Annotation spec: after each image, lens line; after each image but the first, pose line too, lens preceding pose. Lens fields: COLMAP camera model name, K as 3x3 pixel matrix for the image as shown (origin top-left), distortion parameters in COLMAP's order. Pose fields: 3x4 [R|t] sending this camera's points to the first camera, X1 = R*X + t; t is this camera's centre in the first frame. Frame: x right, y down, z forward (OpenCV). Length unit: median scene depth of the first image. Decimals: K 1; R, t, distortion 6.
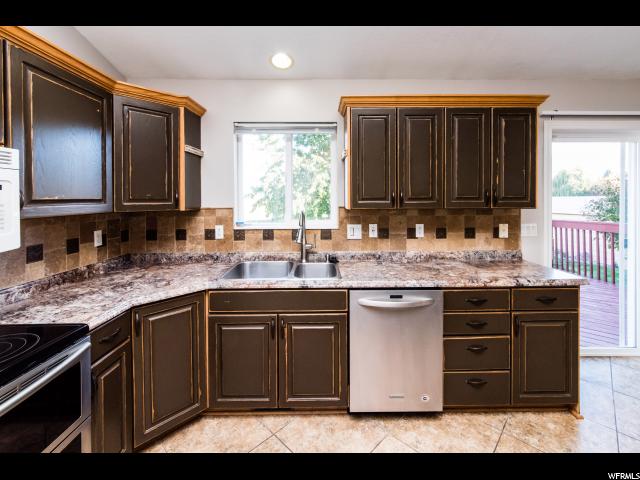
lens RADIAL K [[282.5, 0, 318.9], [0, 282.5, 204.4], [0, 0, 1]] dist [0.002102, 0.000155]
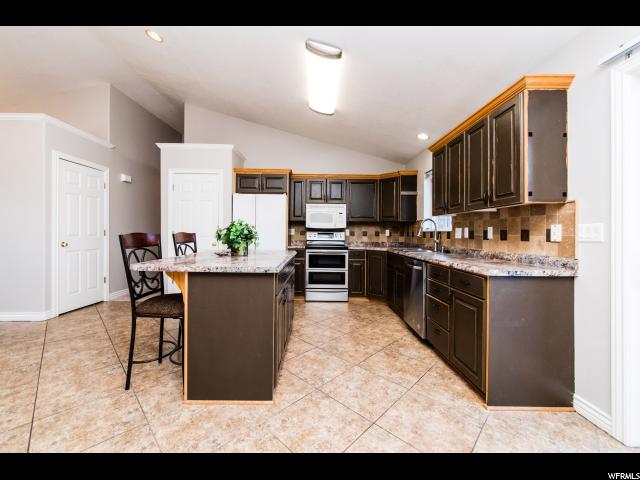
lens RADIAL K [[256.8, 0, 320.2], [0, 256.8, 231.5], [0, 0, 1]] dist [-0.002406, 0.000205]
pose [[-0.001025, -0.000494, -0.999999, 1.416369], [-0.032872, 0.999459, -0.000460, 0.111940], [0.999459, 0.032871, -0.001041, 0.303414]]
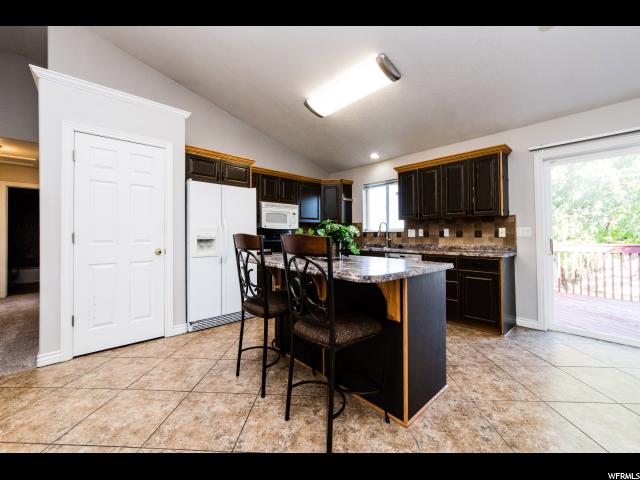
lens RADIAL K [[256.8, 0, 320.2], [0, 256.8, 231.5], [0, 0, 1]] dist [-0.002406, 0.000205]
pose [[0.670481, -0.004590, -0.741913, 1.024948], [-0.019787, 0.999515, -0.024065, 0.140310], [0.741663, 0.030815, 0.670065, -0.670686]]
